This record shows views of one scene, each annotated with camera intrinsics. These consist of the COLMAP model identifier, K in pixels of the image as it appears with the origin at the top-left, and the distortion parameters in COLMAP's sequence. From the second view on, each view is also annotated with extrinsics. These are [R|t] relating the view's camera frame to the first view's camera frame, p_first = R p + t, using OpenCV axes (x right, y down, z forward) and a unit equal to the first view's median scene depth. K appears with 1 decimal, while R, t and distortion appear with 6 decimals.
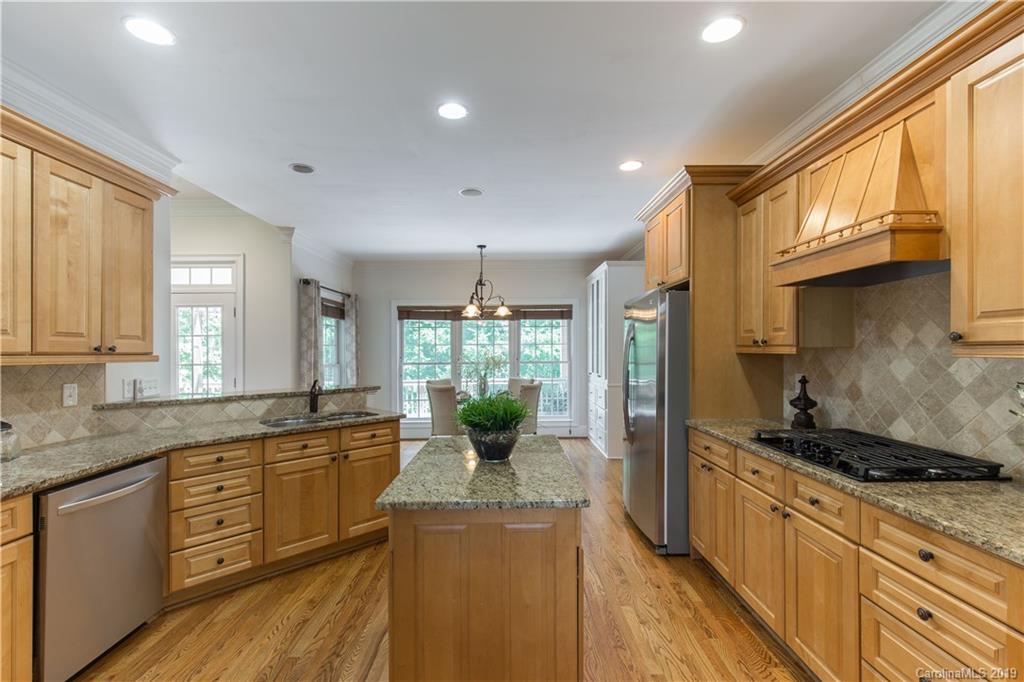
lens RADIAL K [[468.4, 0, 506.3], [0, 468.4, 350.1], [0, 0, 1]] dist [0.010203, -0.002158]
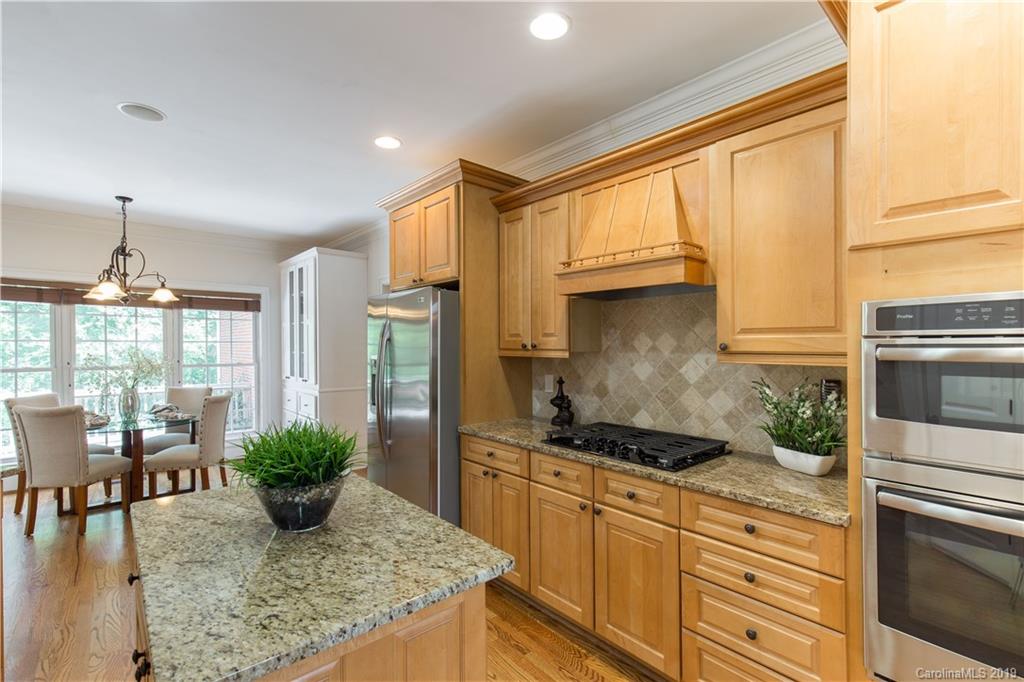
lens RADIAL K [[468.4, 0, 508.5], [0, 468.4, 349.6], [0, 0, 1]] dist [0.010203, -0.002158]
pose [[0.755561, 0.003013, 0.655071, -0.207854], [-0.006246, 0.999977, 0.002604, -0.013532], [-0.655048, -0.006059, 0.755563, 0.275306]]
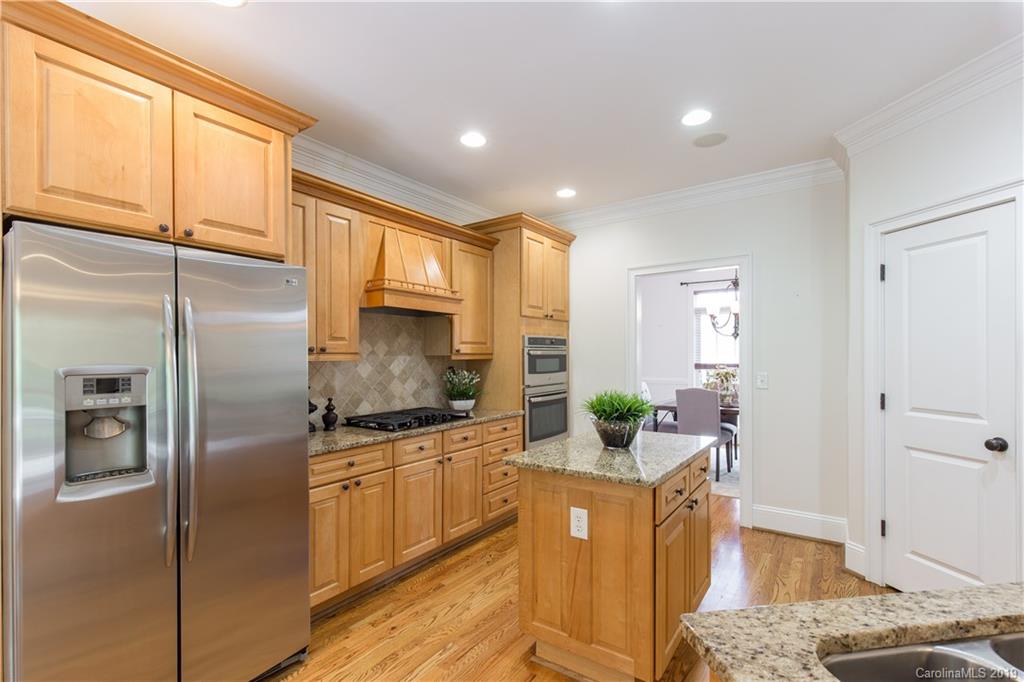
lens RADIAL K [[468.4, 0, 518.7], [0, 468.4, 343.4], [0, 0, 1]] dist [0.010203, -0.002158]
pose [[-0.824234, 0.022038, 0.565821, -0.427209], [0.009648, 0.999644, -0.024882, -0.002776], [-0.566168, -0.015049, -0.824153, 1.811967]]
